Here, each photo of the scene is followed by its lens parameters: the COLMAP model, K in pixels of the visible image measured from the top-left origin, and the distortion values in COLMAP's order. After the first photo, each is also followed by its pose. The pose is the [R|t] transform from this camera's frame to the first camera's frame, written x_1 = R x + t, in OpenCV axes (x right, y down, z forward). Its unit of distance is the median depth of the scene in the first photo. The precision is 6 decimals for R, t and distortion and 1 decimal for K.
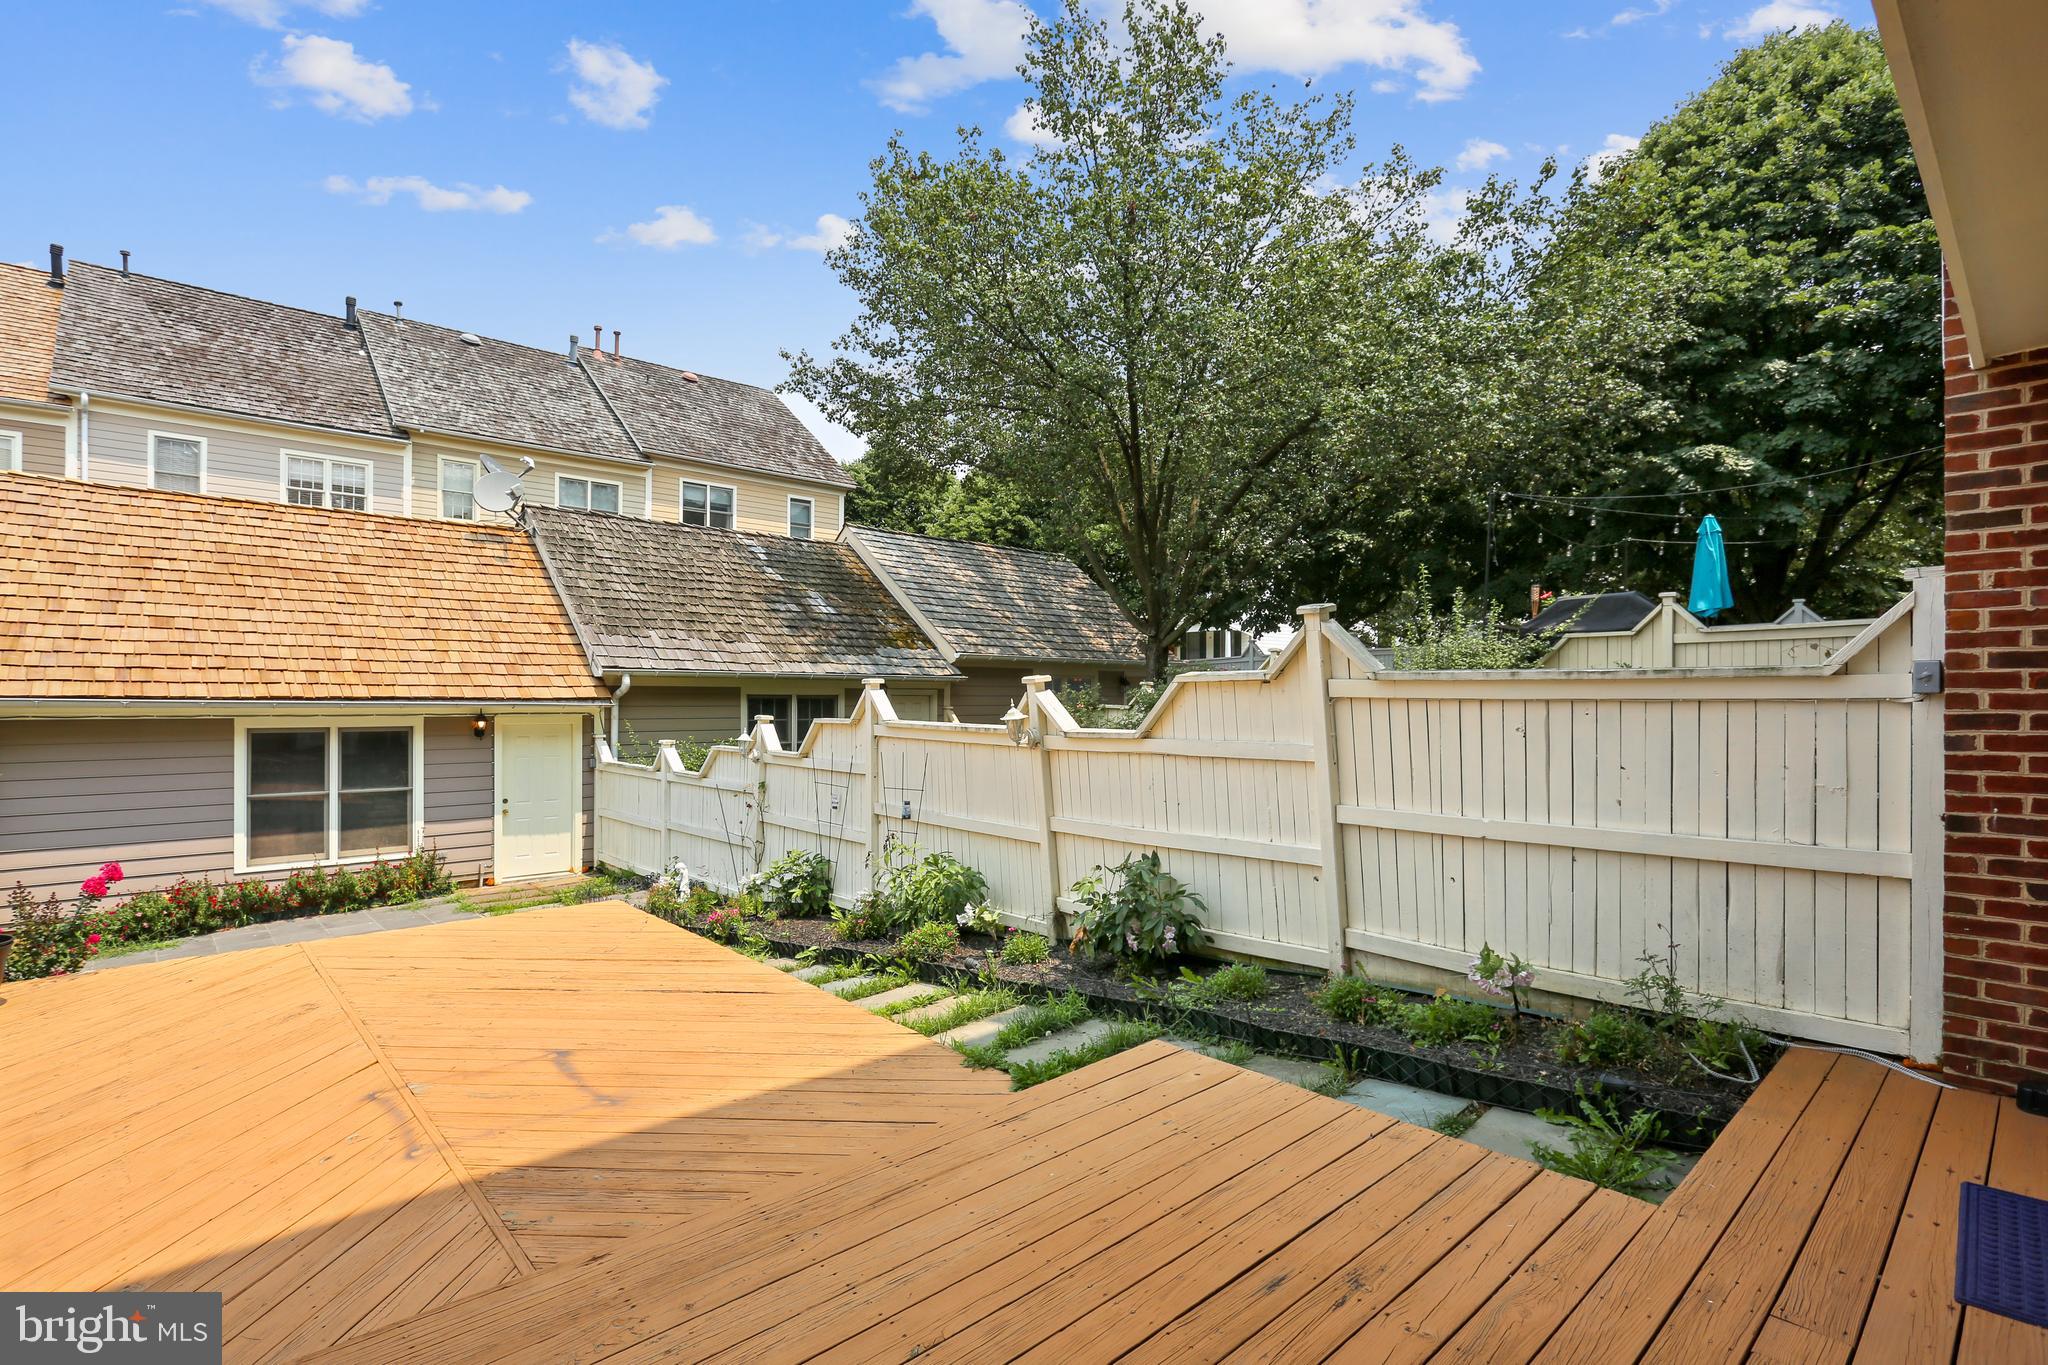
lens RADIAL K [[959.9, 0, 1031.6], [0, 959.9, 695.3], [0, 0, 1]] dist [-0.002439, -0.000203]
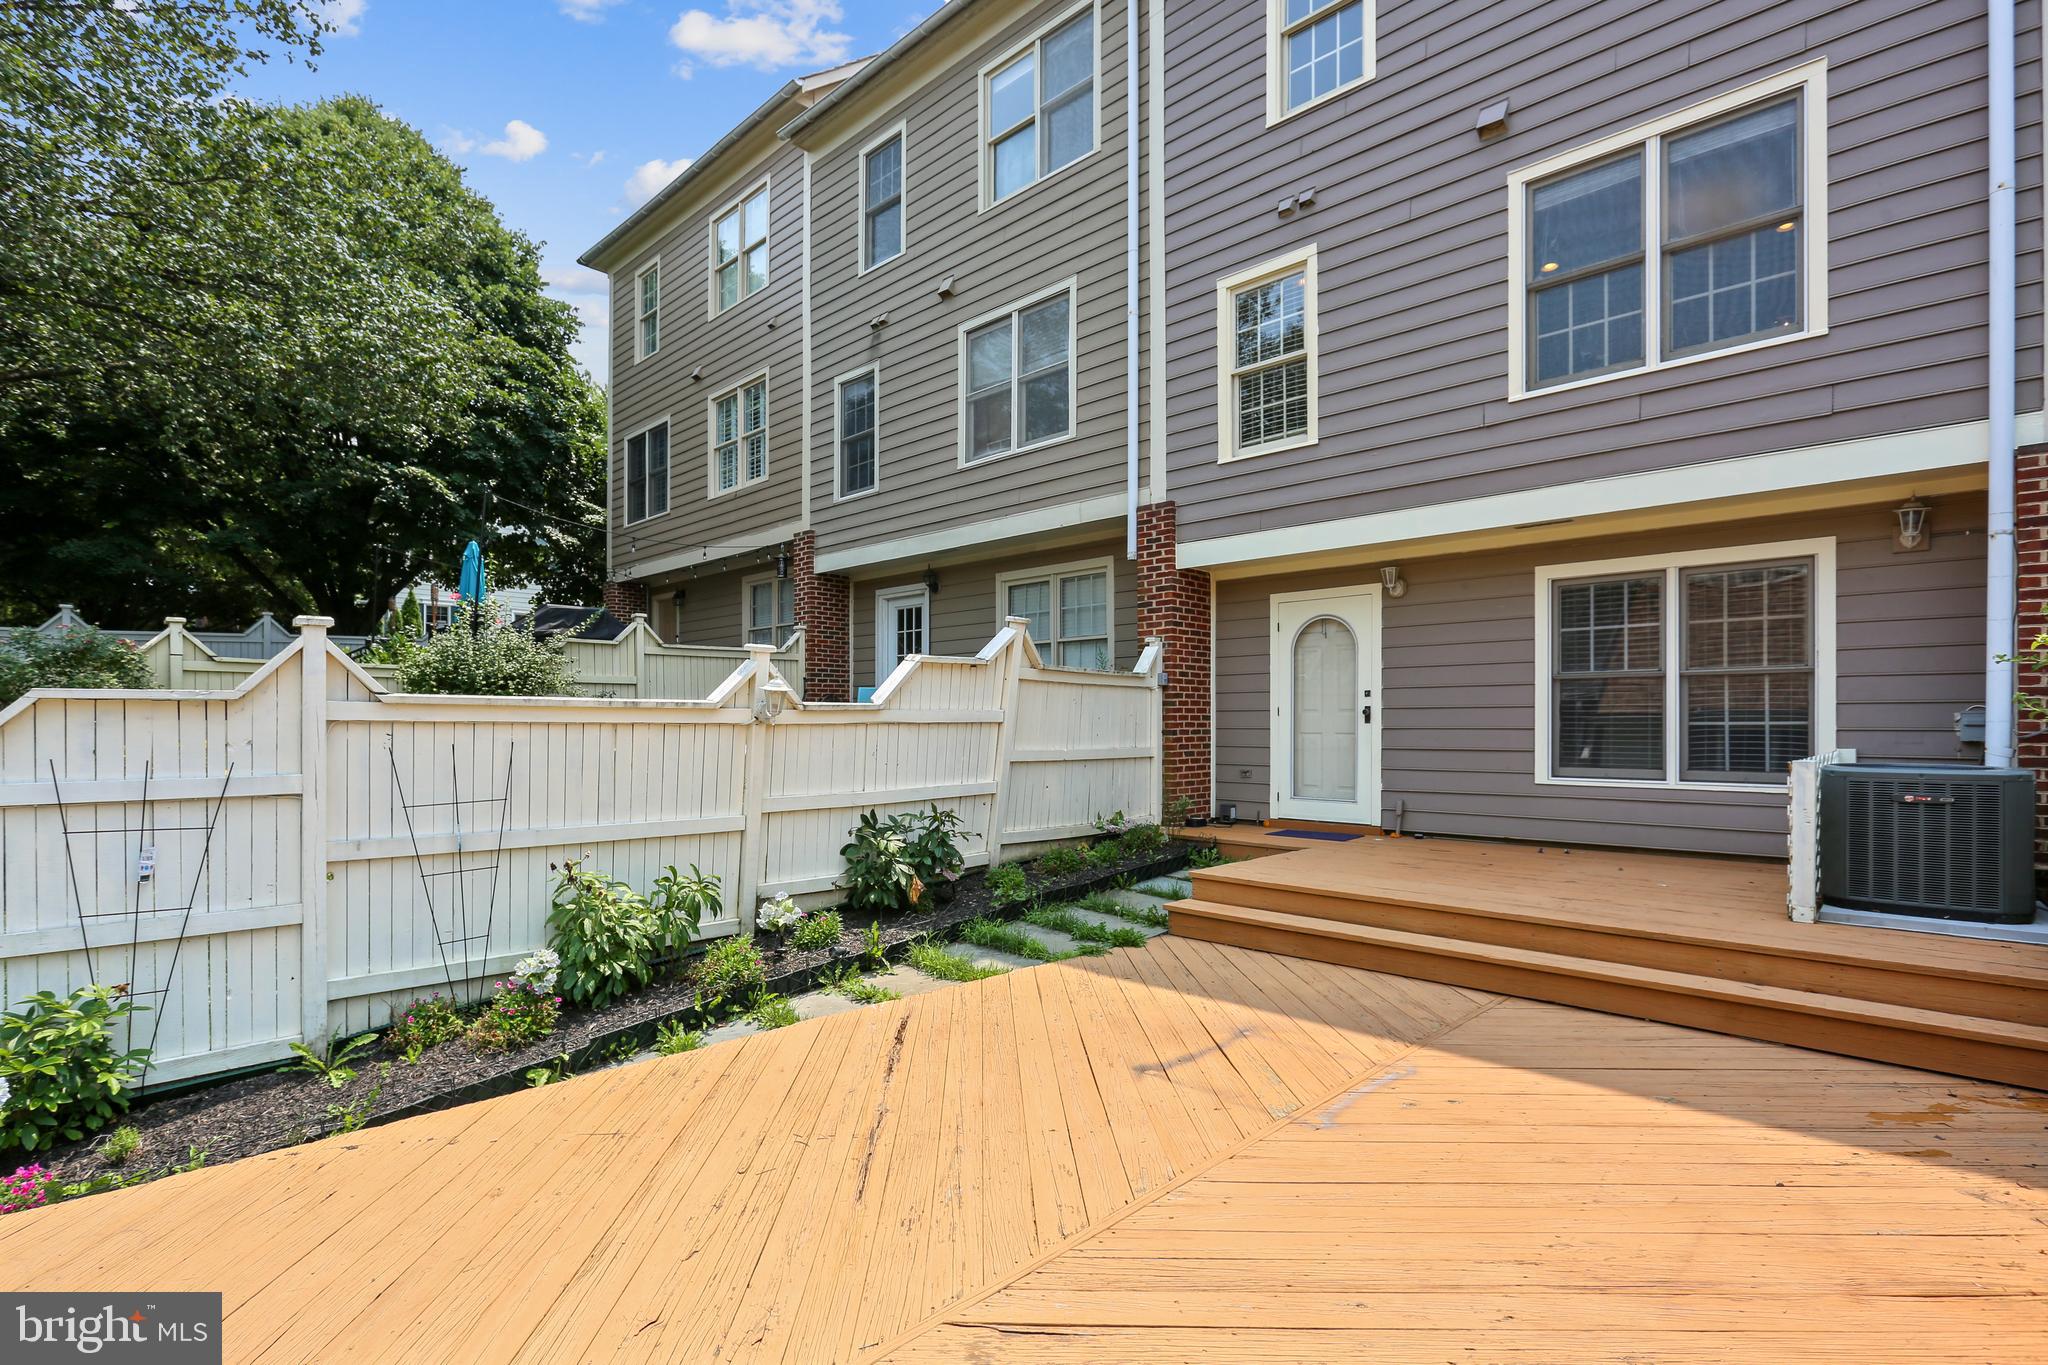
lens RADIAL K [[959.9, 0, 1031.7], [0, 959.9, 693.1], [0, 0, 1]] dist [-0.002439, -0.000203]
pose [[-0.056212, 0.032205, 0.997899, -1.066663], [-0.001541, 0.999476, -0.032343, 0.065621], [-0.998418, -0.003355, -0.056133, 0.930031]]
